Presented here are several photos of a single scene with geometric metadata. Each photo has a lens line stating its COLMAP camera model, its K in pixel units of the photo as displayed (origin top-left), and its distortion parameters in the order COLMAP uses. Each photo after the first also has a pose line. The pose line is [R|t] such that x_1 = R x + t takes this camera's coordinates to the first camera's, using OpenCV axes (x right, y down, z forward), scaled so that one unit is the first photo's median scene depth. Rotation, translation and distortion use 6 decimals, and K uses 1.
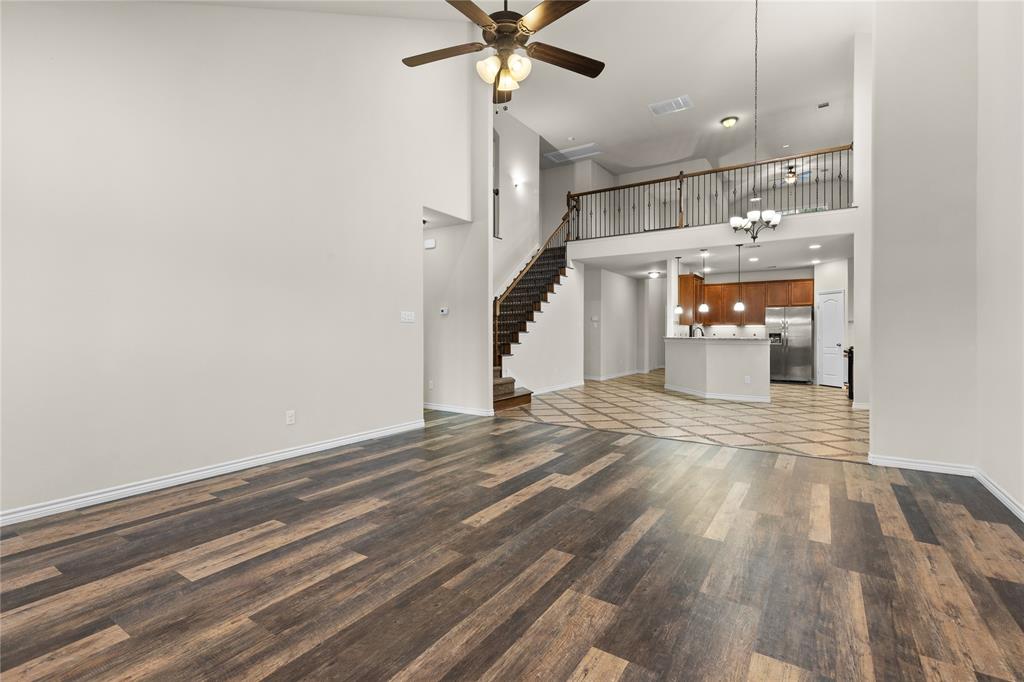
lens RADIAL K [[466.8, 0, 514.1], [0, 466.8, 333.0], [0, 0, 1]] dist [0.008660, -0.000879]
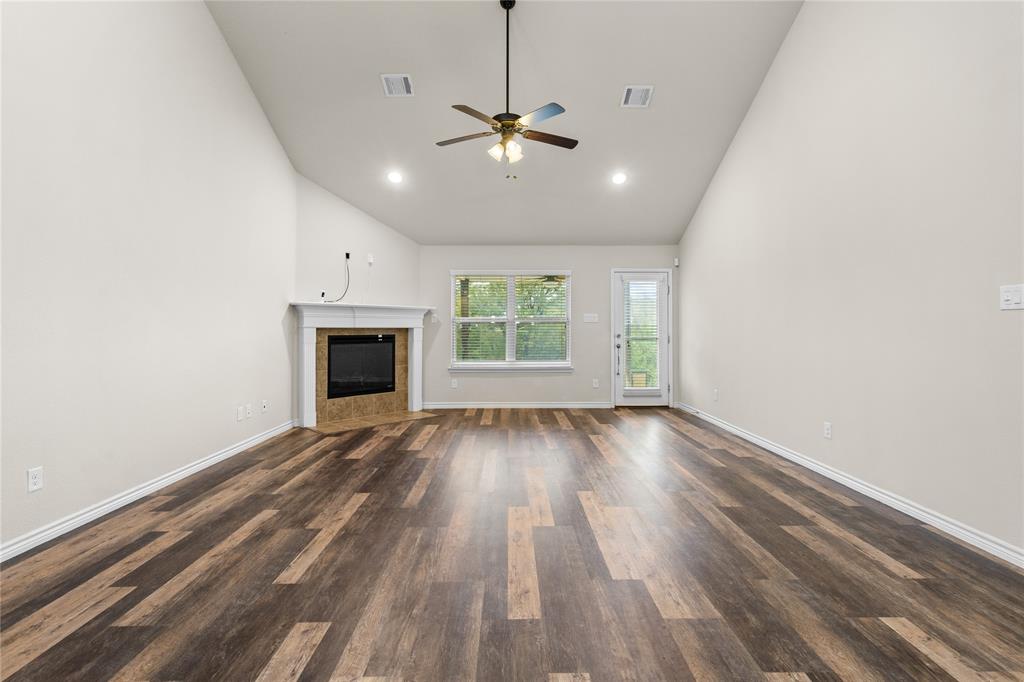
lens RADIAL K [[466.8, 0, 519.8], [0, 466.8, 326.6], [0, 0, 1]] dist [0.008660, -0.000879]
pose [[-0.820840, -0.002231, -0.571154, 0.864220], [0.000805, 0.999987, -0.005064, -0.012013], [0.571157, -0.004616, -0.820828, 2.469211]]
